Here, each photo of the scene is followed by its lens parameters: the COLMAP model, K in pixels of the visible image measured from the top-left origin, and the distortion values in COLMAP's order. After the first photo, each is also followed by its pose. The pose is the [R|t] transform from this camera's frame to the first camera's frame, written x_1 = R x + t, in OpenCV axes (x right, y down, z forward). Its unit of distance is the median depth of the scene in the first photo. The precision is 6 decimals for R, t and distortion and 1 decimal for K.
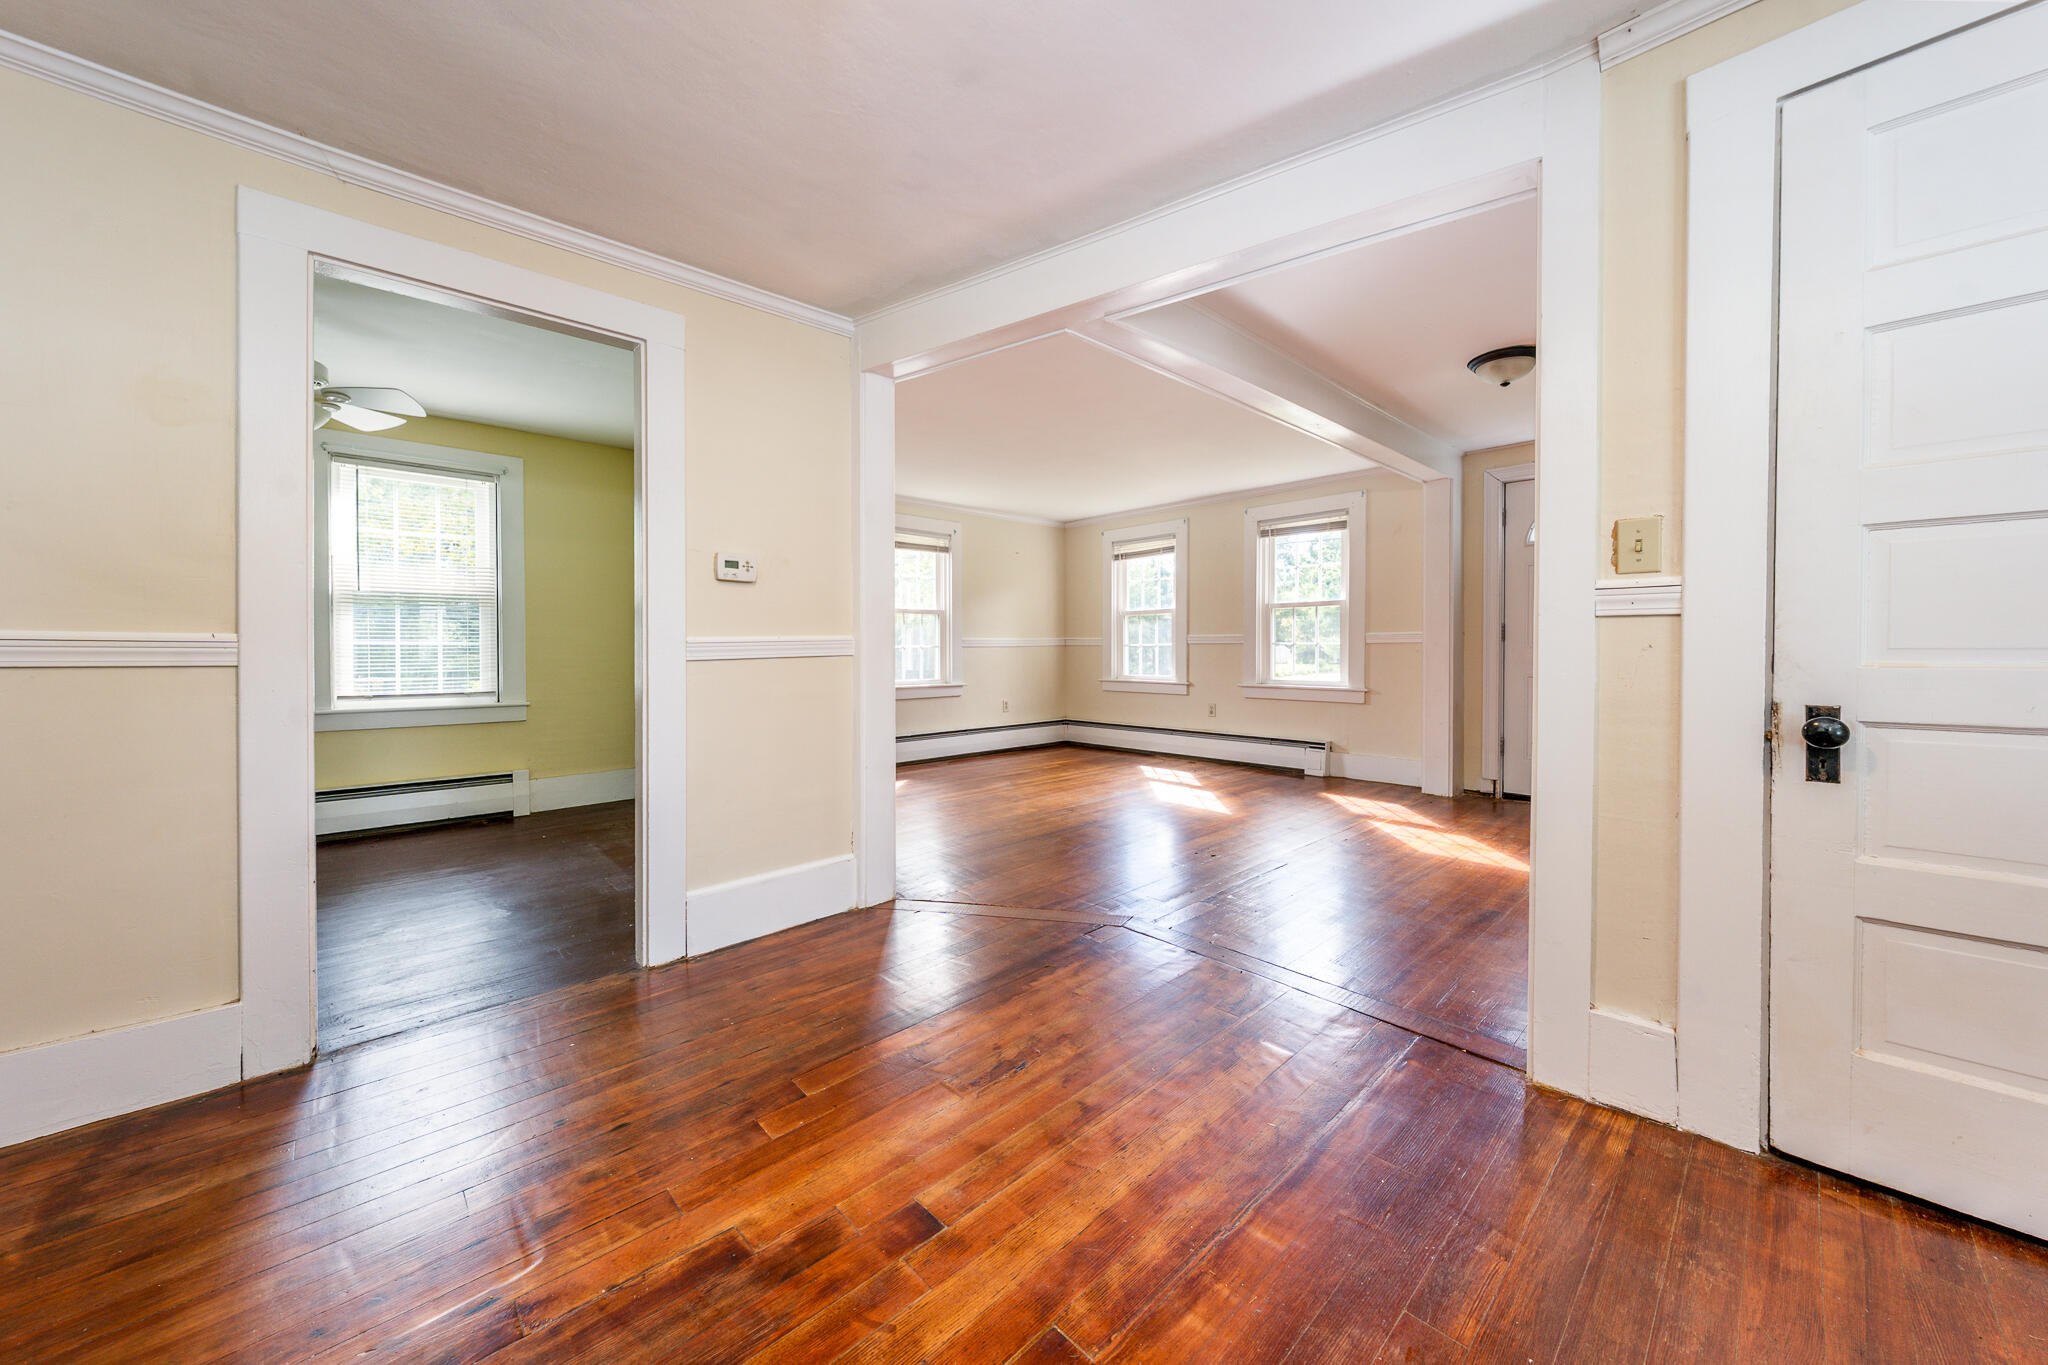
lens RADIAL K [[723.1, 0, 994.7], [0, 723.1, 643.7], [0, 0, 1]] dist [-0.001503, -0.000355]
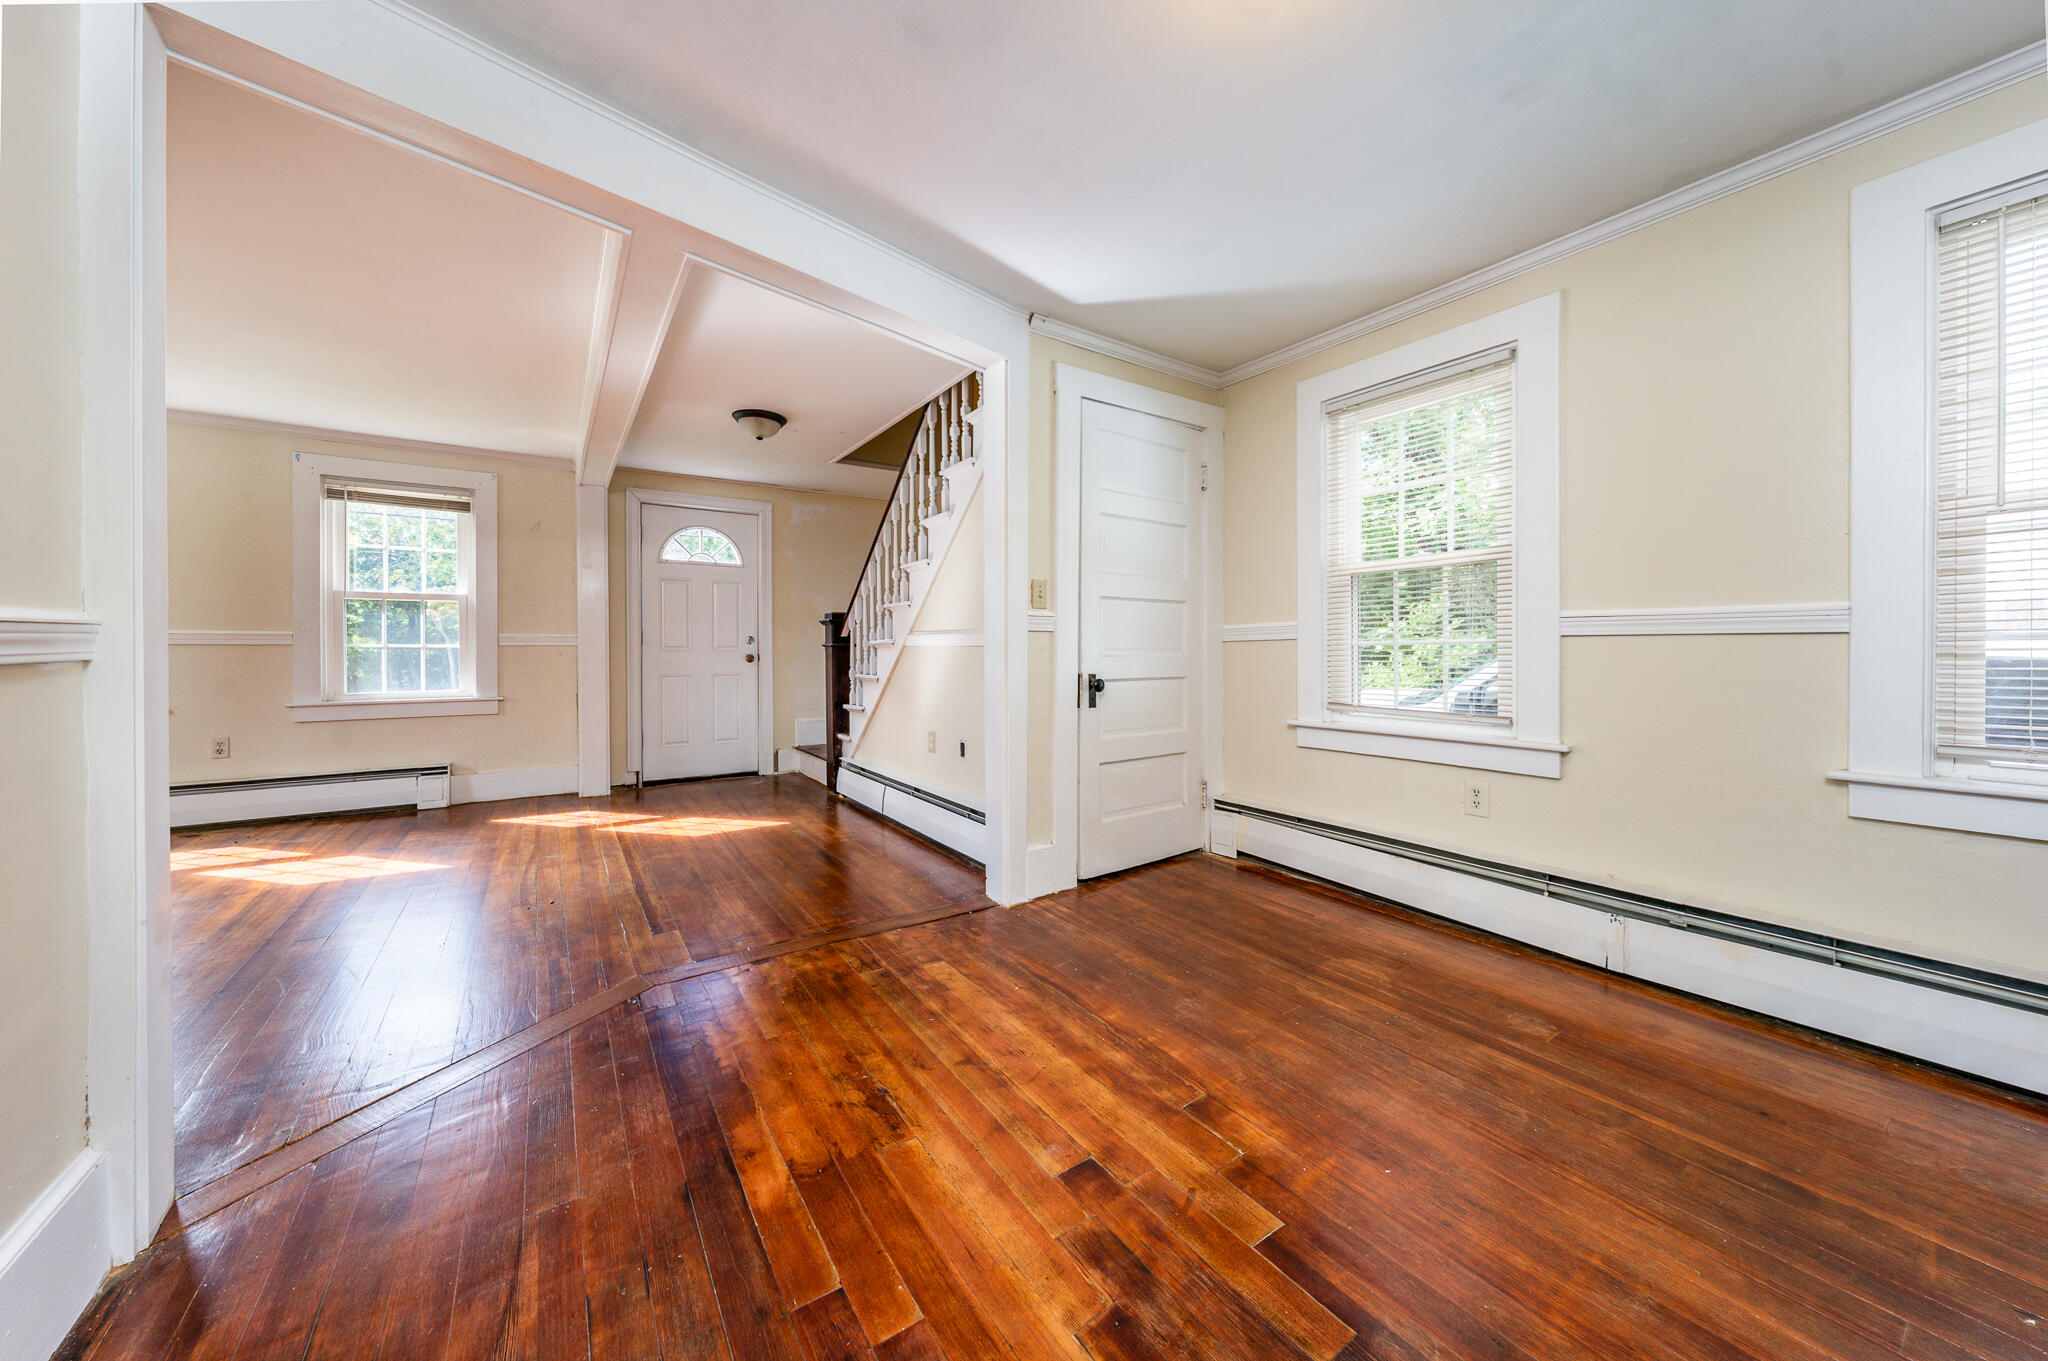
lens RADIAL K [[723.1, 0, 1036.5], [0, 723.1, 650.3], [0, 0, 1]] dist [-0.001503, -0.000355]
pose [[0.125625, 0.003447, 0.992072, -0.987755], [-0.004212, 0.999987, -0.002941, 0.014081], [-0.992069, -0.003809, 0.125638, 0.774977]]
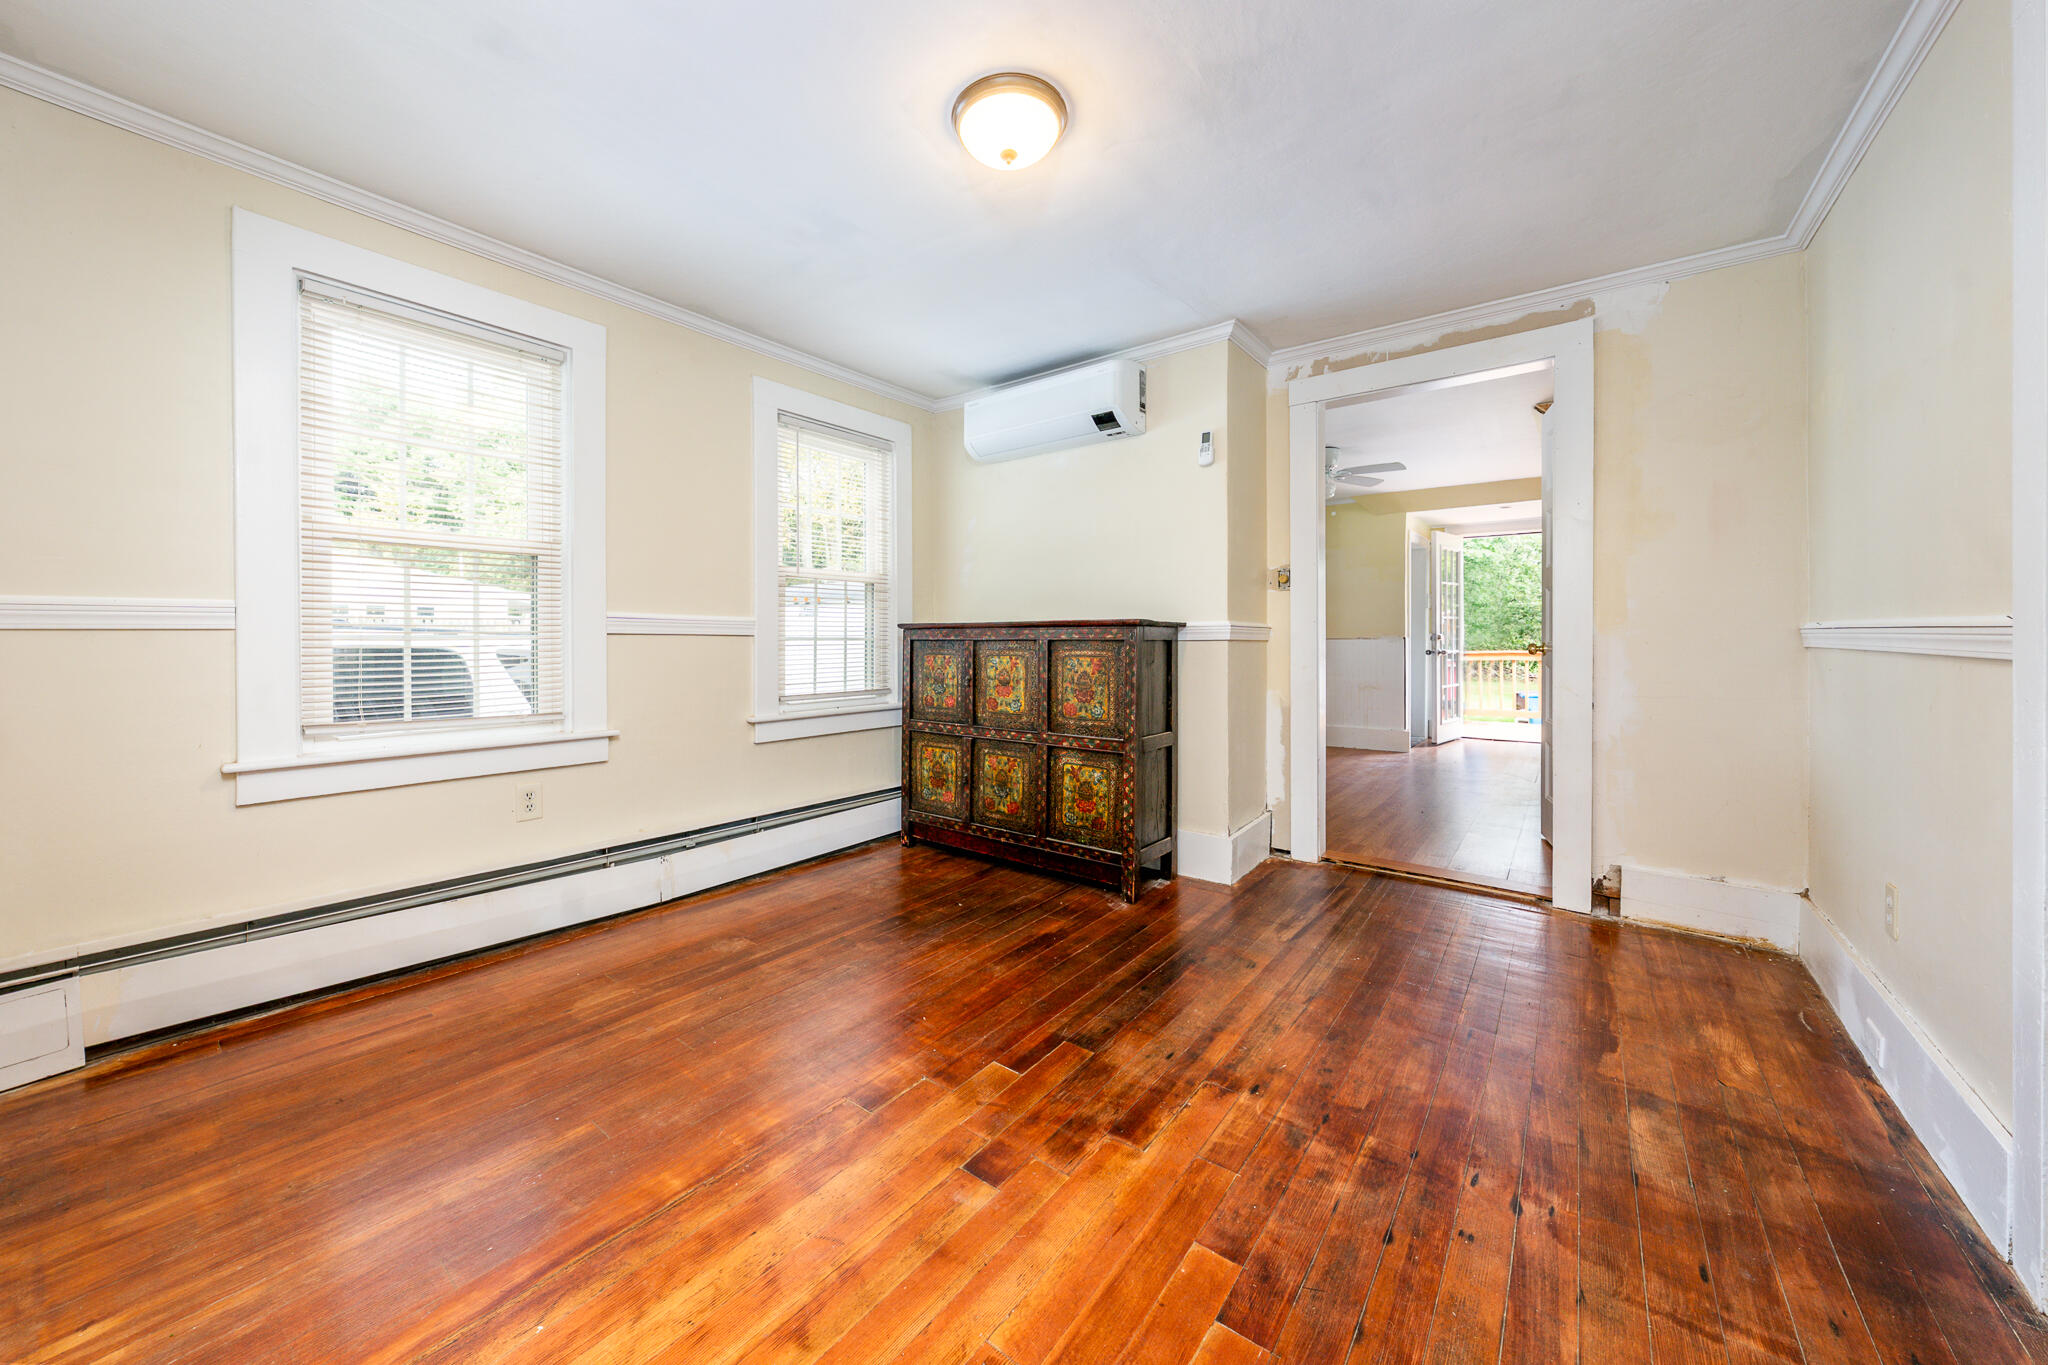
lens RADIAL K [[723.1, 0, 992.3], [0, 723.1, 642.7], [0, 0, 1]] dist [-0.001503, -0.000355]
pose [[-0.985690, 0.003331, -0.168534, 0.054314], [0.004535, 0.999967, -0.006763, 0.009997], [0.168506, -0.007431, -0.985673, 1.723307]]
